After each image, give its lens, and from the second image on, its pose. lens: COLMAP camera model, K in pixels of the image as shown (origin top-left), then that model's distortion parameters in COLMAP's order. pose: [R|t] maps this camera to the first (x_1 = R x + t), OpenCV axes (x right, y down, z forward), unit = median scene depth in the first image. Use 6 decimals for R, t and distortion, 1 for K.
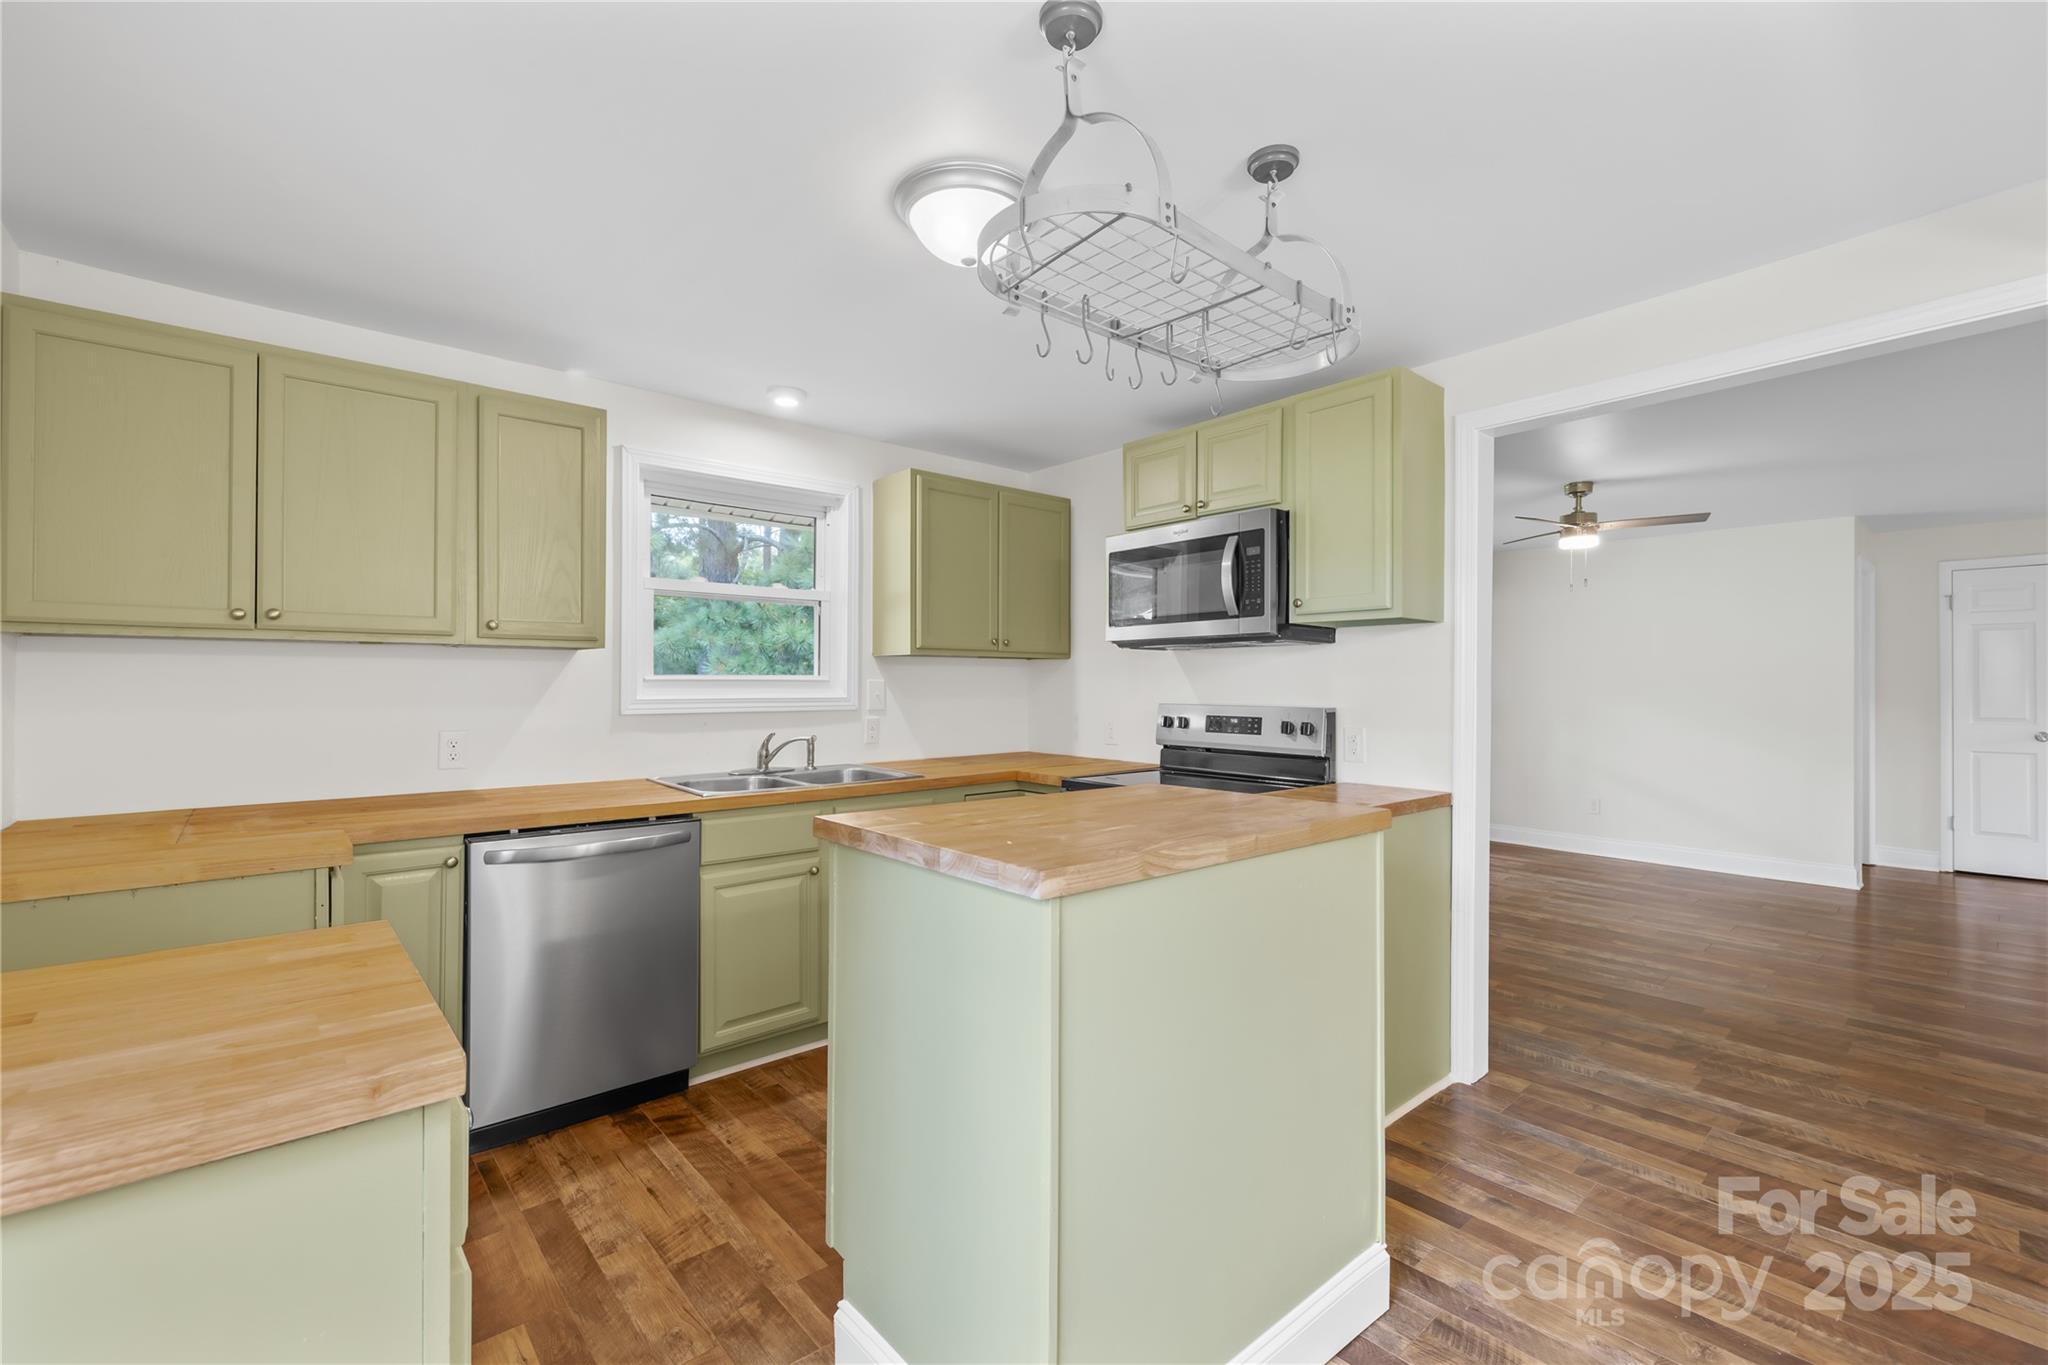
lens RADIAL K [[875.3, 0, 1001.9], [0, 875.3, 681.2], [0, 0, 1]] dist [-0.000549, -0.000122]
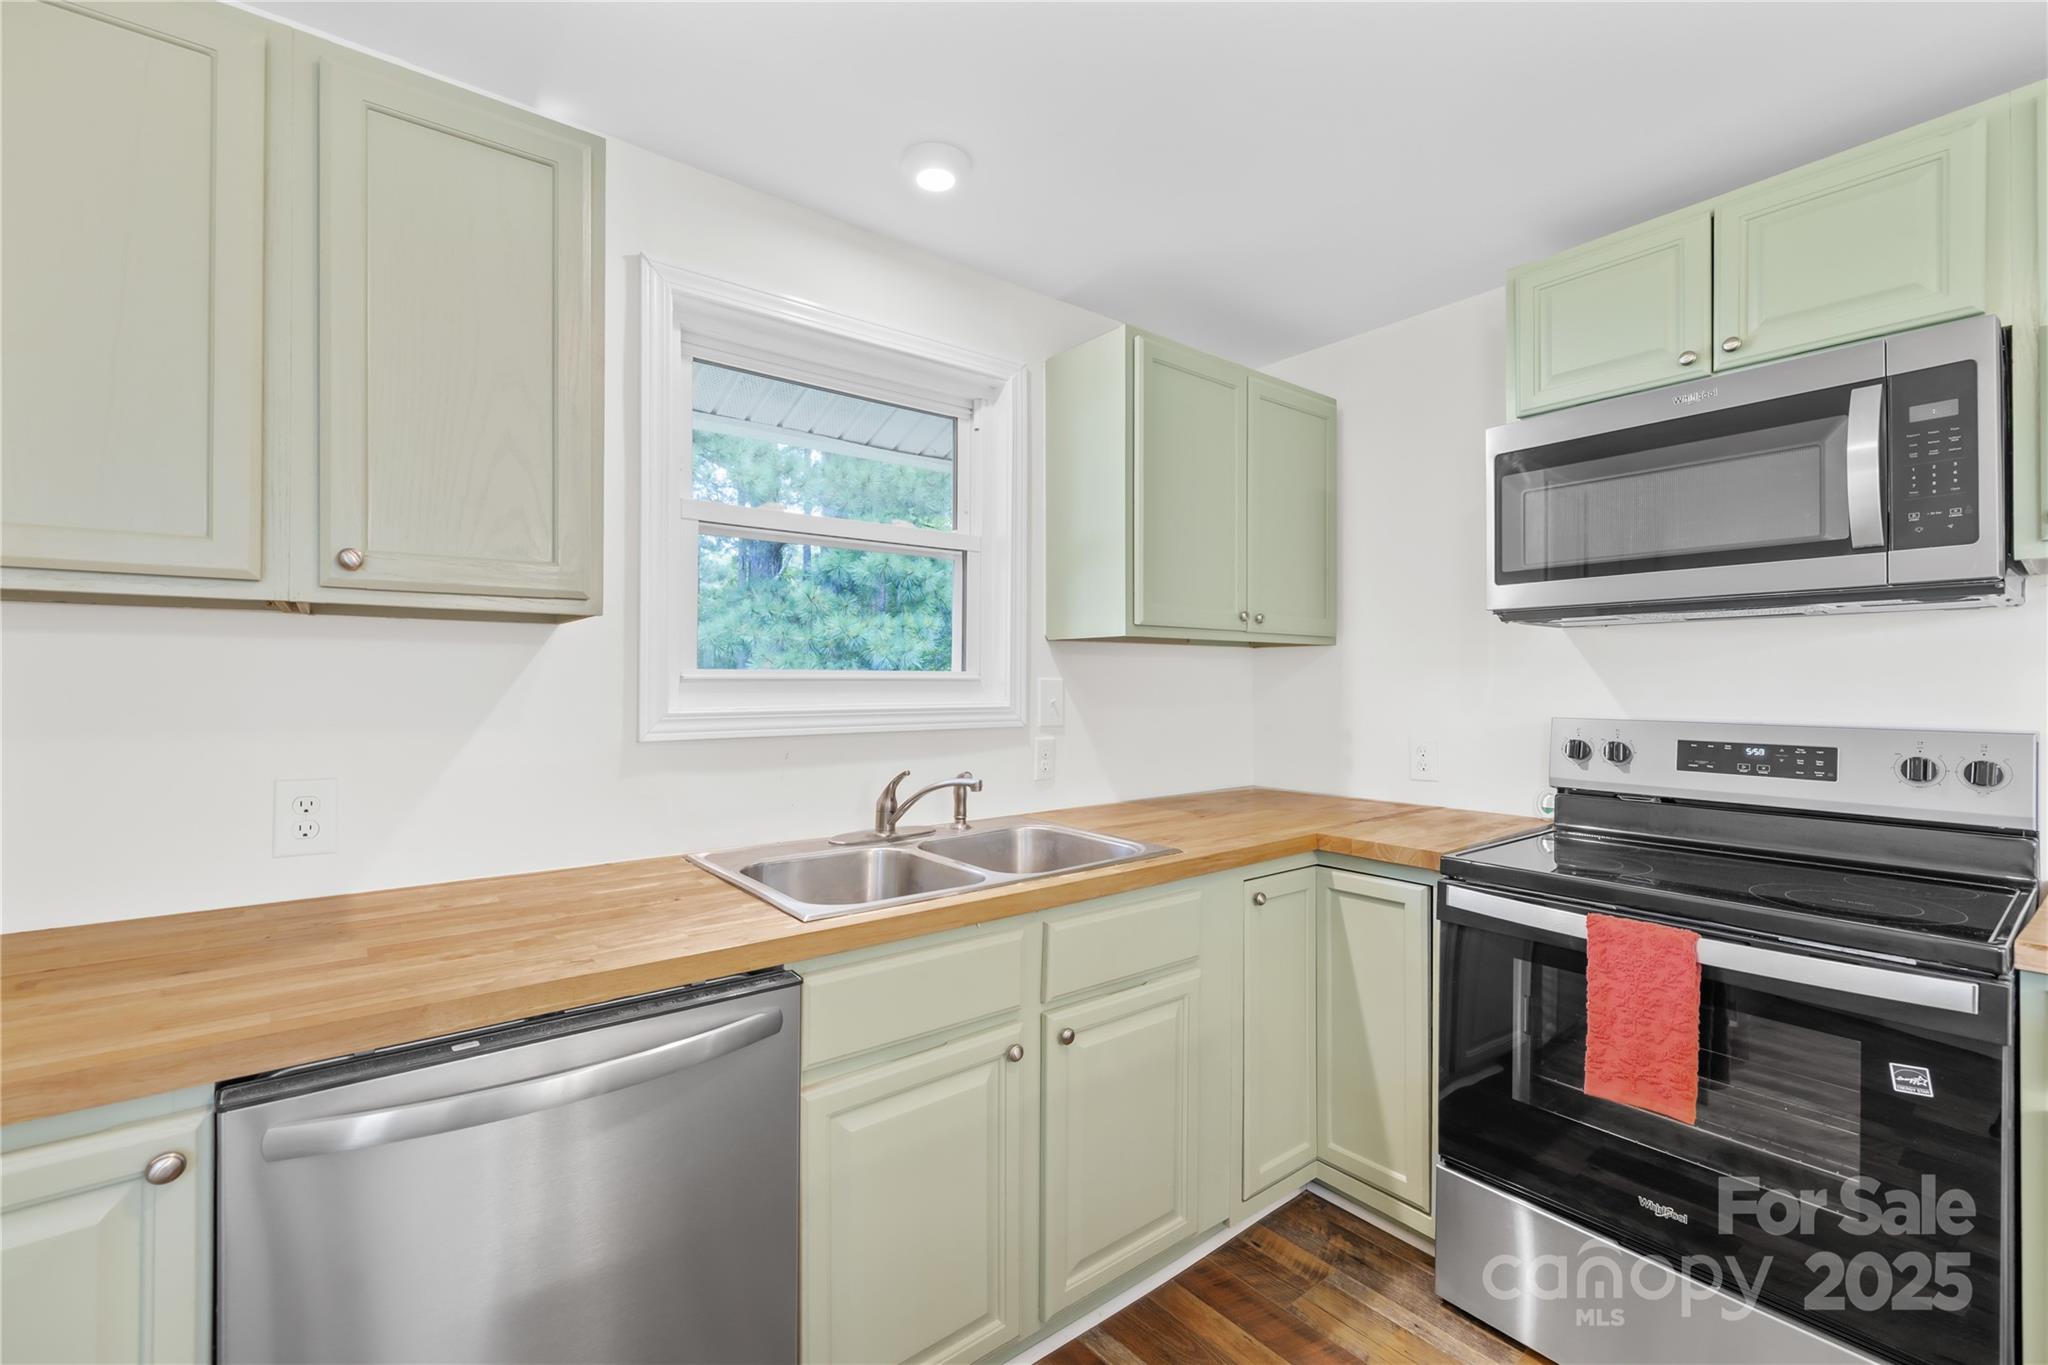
lens RADIAL K [[875.3, 0, 1024.5], [0, 875.3, 678.2], [0, 0, 1]] dist [-0.000549, -0.000122]
pose [[0.999843, -0.000948, -0.017671, -0.190010], [0.000941, 0.999999, -0.000445, -0.001383], [0.017671, 0.000428, 0.999844, 0.469556]]
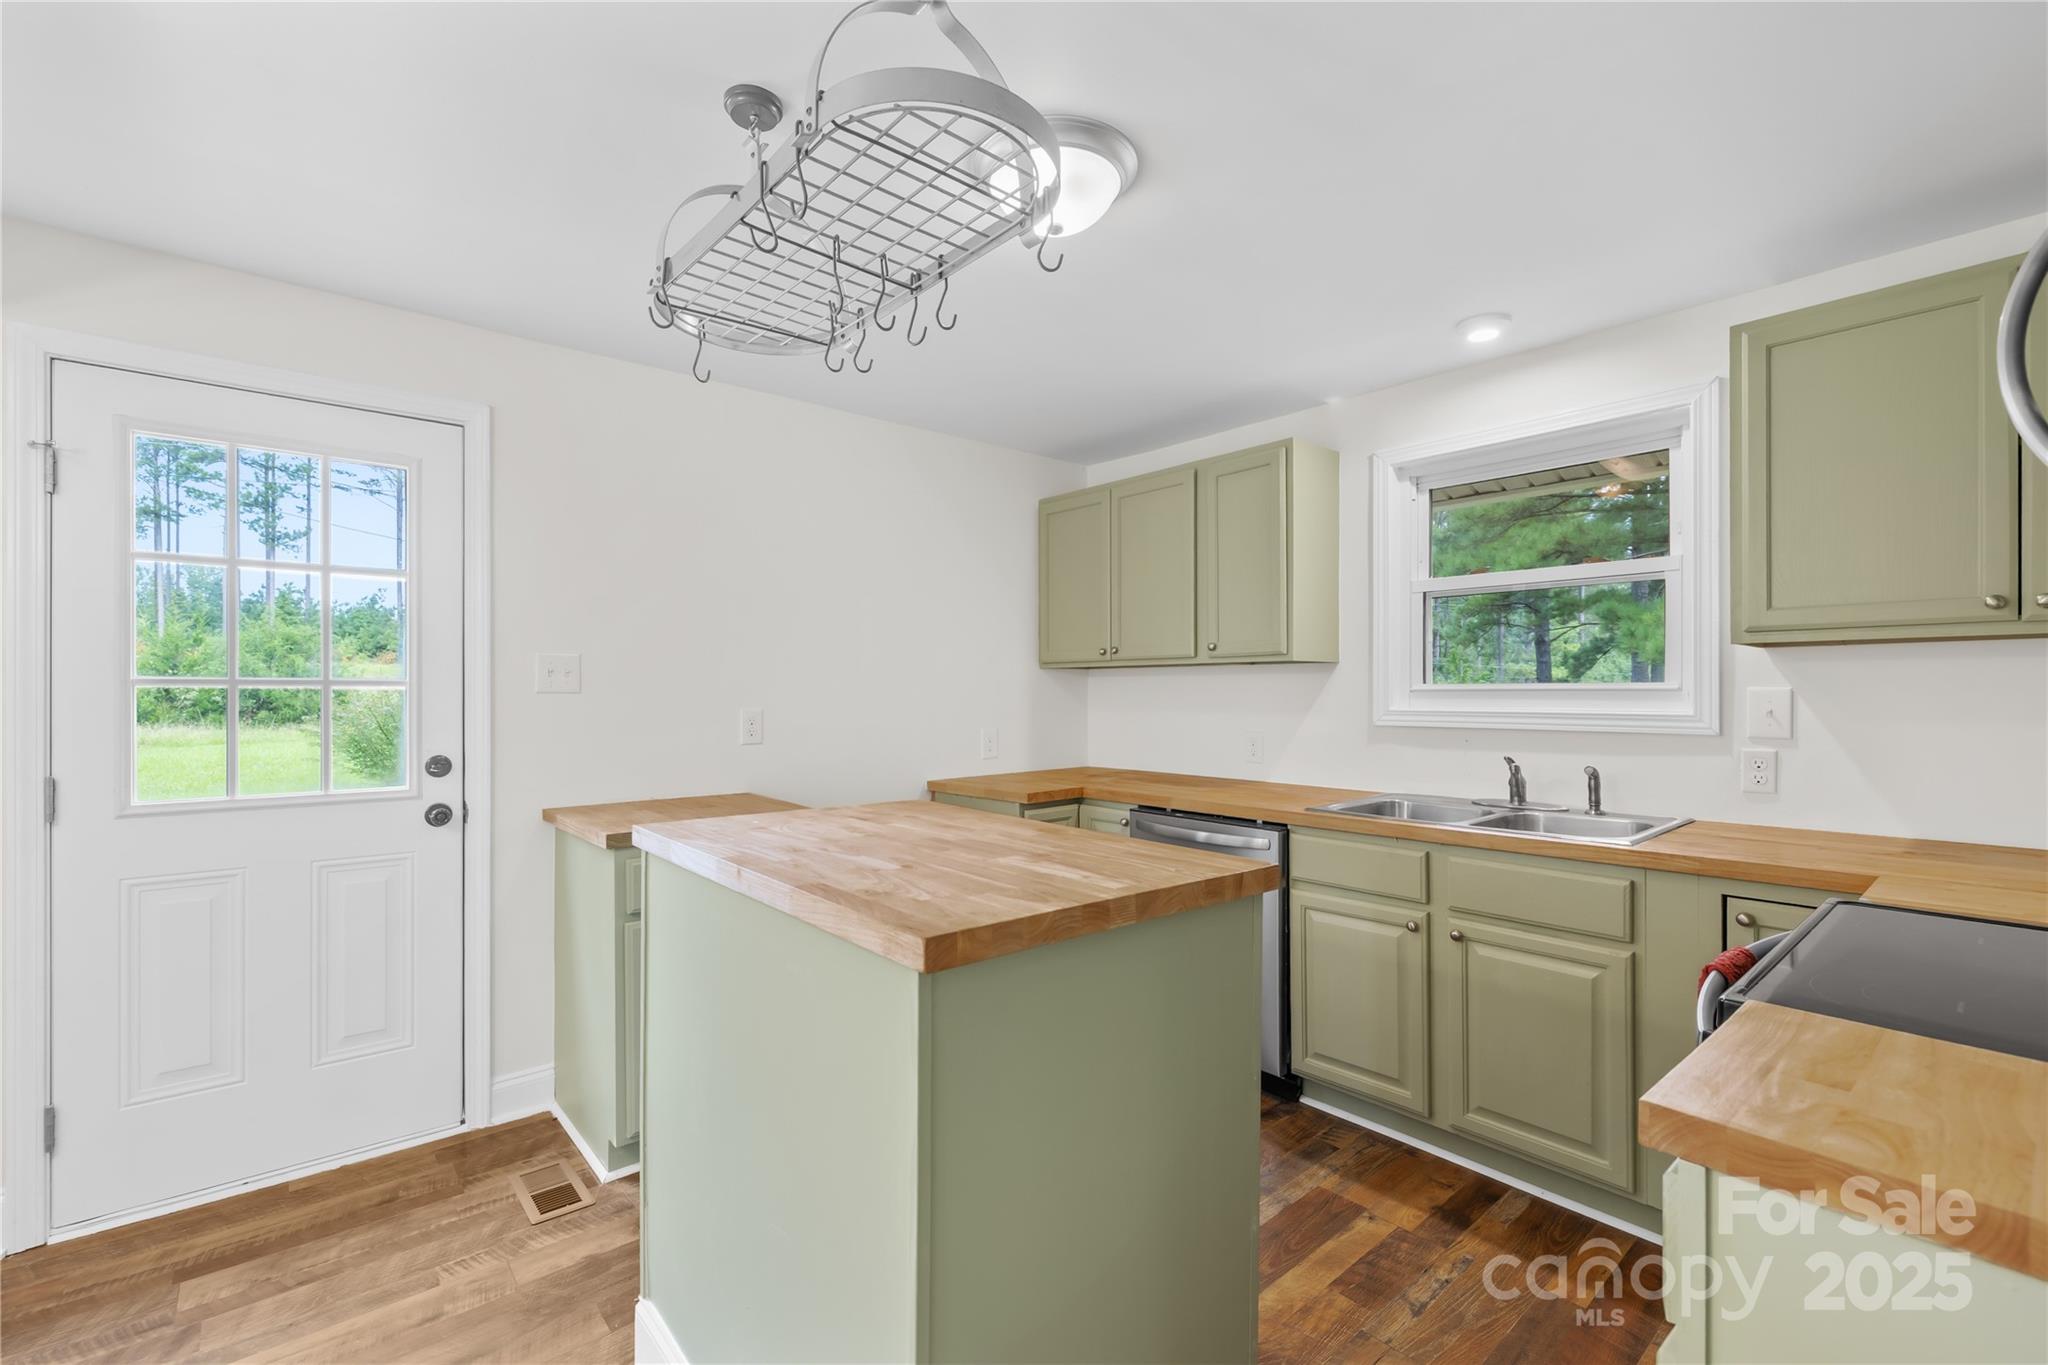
lens RADIAL K [[875.3, 0, 1022.3], [0, 875.3, 695.8], [0, 0, 1]] dist [-0.000549, -0.000122]
pose [[0.020729, 0.000314, -0.999785, 0.556277], [0.002067, 0.999998, 0.000357, 0.003642], [0.999783, -0.002074, 0.020728, 0.597648]]
